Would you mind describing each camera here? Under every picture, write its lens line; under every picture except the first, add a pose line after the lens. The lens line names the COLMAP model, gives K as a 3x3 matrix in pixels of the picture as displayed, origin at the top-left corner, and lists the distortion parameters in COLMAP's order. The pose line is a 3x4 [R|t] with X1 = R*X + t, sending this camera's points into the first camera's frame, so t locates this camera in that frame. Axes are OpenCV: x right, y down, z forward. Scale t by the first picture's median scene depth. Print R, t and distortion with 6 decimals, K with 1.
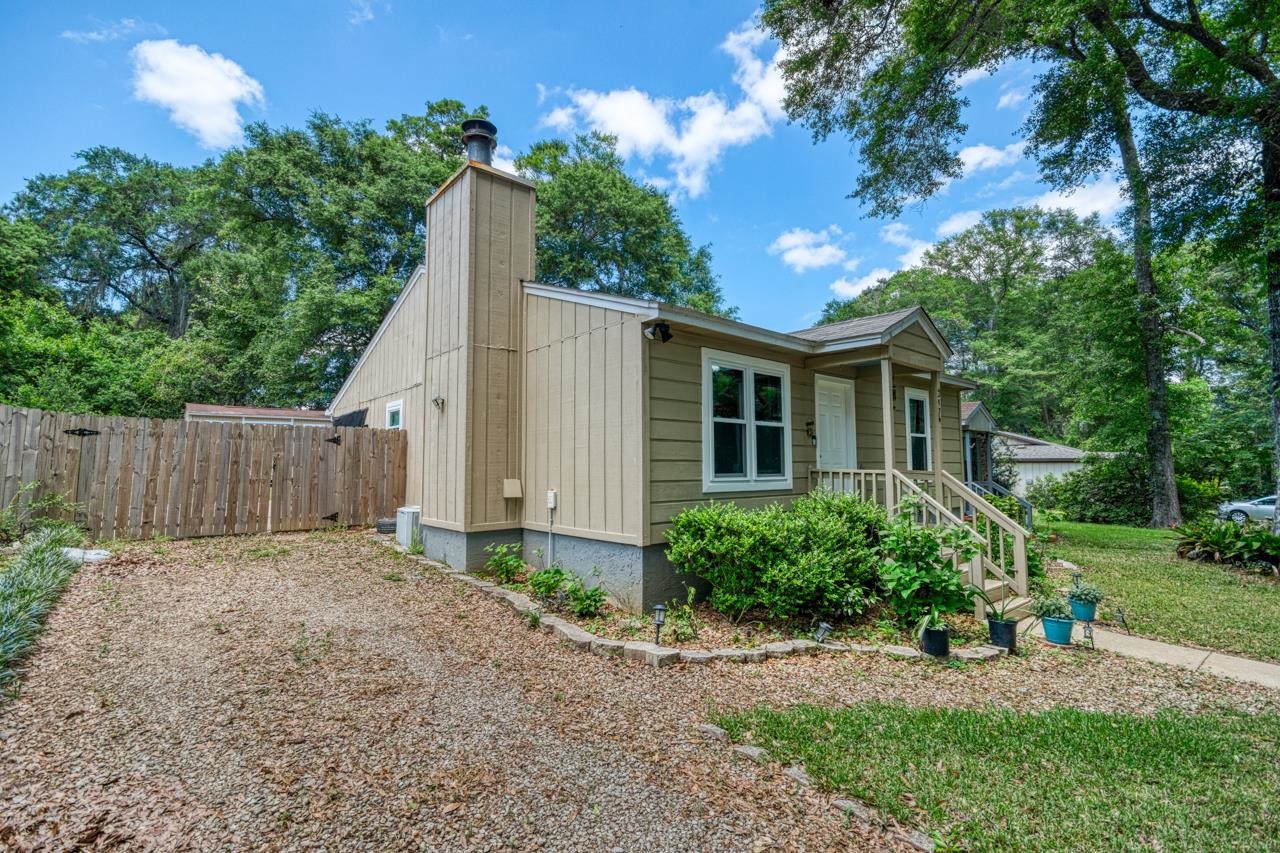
lens RADIAL K [[577.3, 0, 645.3], [0, 577.3, 423.8], [0, 0, 1]] dist [0.018226, -0.008223]
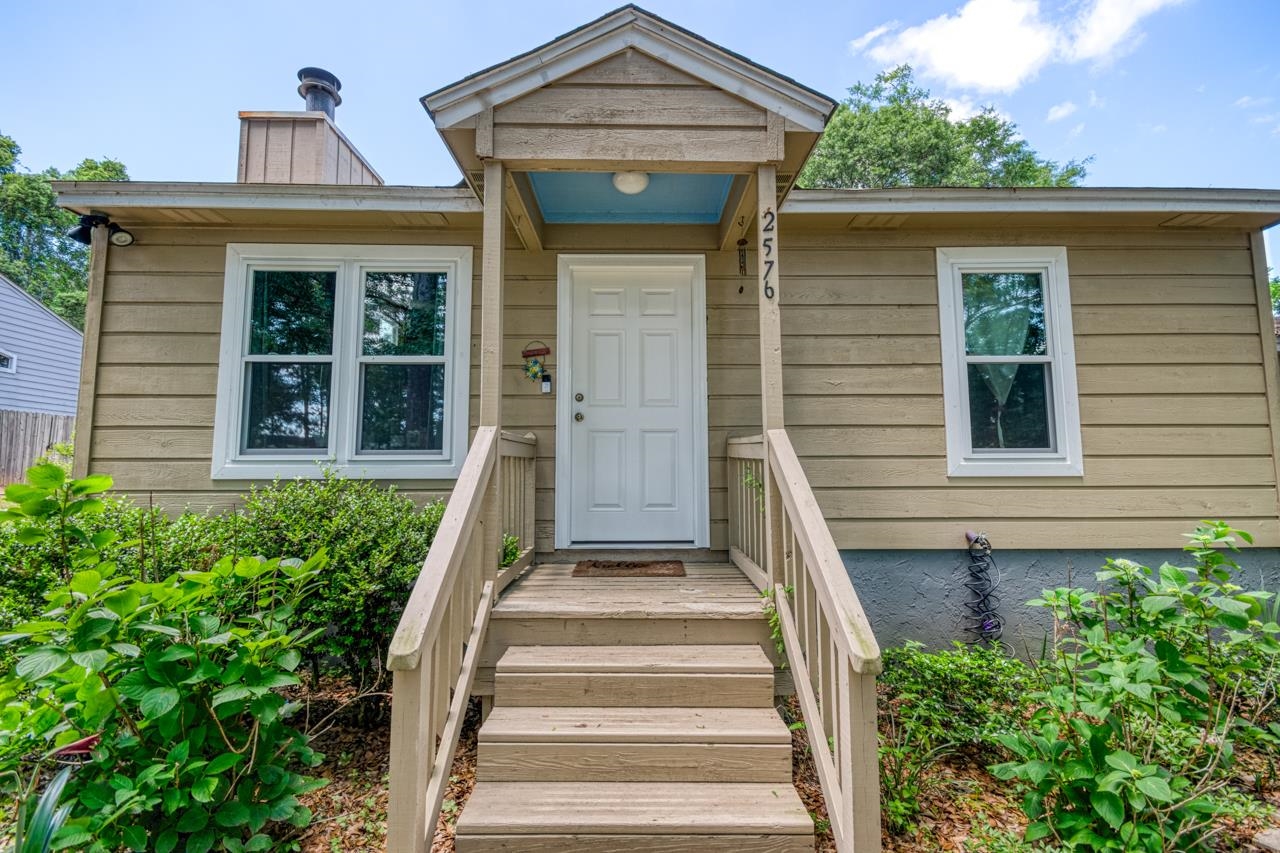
lens RADIAL K [[569.2, 0, 640.1], [0, 569.2, 422.9], [0, 0, 1]] dist [0.015268, -0.000002]
pose [[0.764743, -0.060654, -0.641474, 0.207160], [0.049229, 0.998150, -0.035690, 0.025912], [0.642452, -0.004286, 0.766314, 0.206700]]
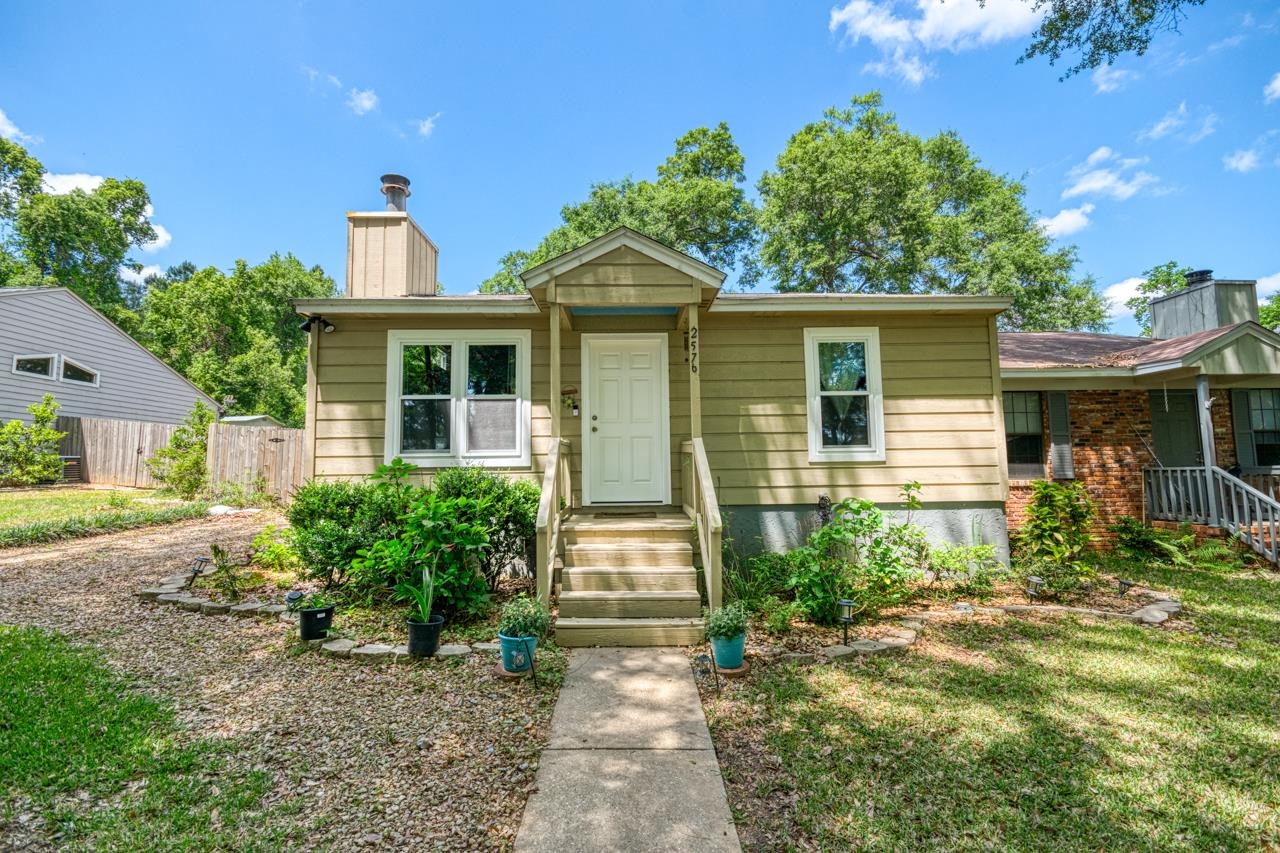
lens RADIAL K [[565.7, 0, 639.5], [0, 565.7, 425.6], [0, 0, 1]] dist [0.008475, -0.000120]
pose [[0.772267, -0.061880, -0.632277, 0.277896], [0.058979, 0.997930, -0.025629, 0.024134], [0.632554, -0.017499, 0.774319, 0.123912]]
